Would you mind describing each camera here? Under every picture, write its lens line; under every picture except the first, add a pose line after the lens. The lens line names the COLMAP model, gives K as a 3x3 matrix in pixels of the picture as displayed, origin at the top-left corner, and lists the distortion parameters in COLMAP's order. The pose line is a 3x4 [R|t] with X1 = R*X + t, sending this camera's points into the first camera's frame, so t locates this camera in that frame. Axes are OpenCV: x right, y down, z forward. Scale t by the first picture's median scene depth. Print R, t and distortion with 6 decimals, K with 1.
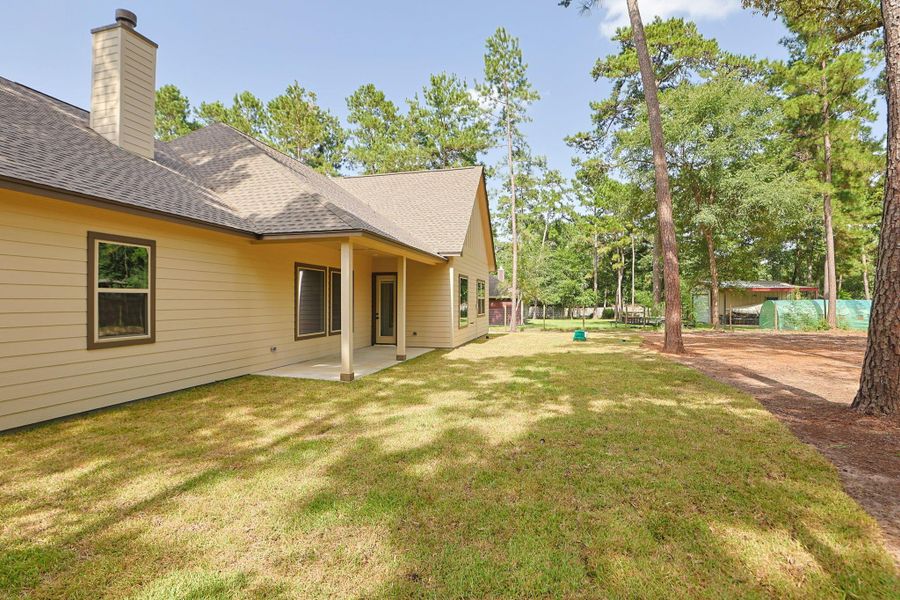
lens RADIAL K [[440.3, 0, 439.8], [0, 440.3, 296.6], [0, 0, 1]] dist [-0.038249, 0.013725]
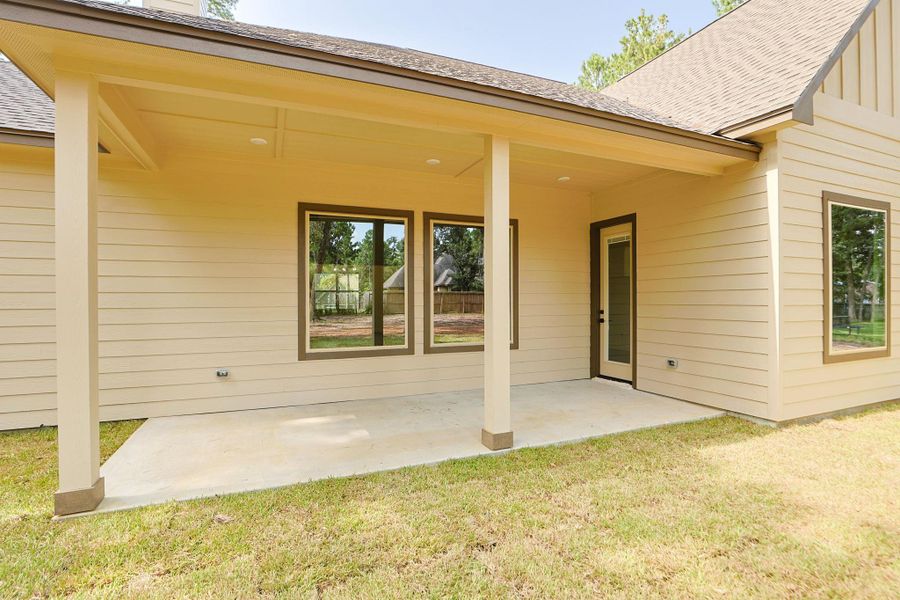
lens RADIAL K [[437.4, 0, 450.0], [0, 437.4, 300.0], [0, 0, 1]] dist [-0.037801, -0.000127]
pose [[0.618289, -0.003262, -0.785944, 0.093411], [0.011019, 0.999929, 0.004518, 0.018394], [0.785874, -0.011454, 0.618281, 0.468154]]
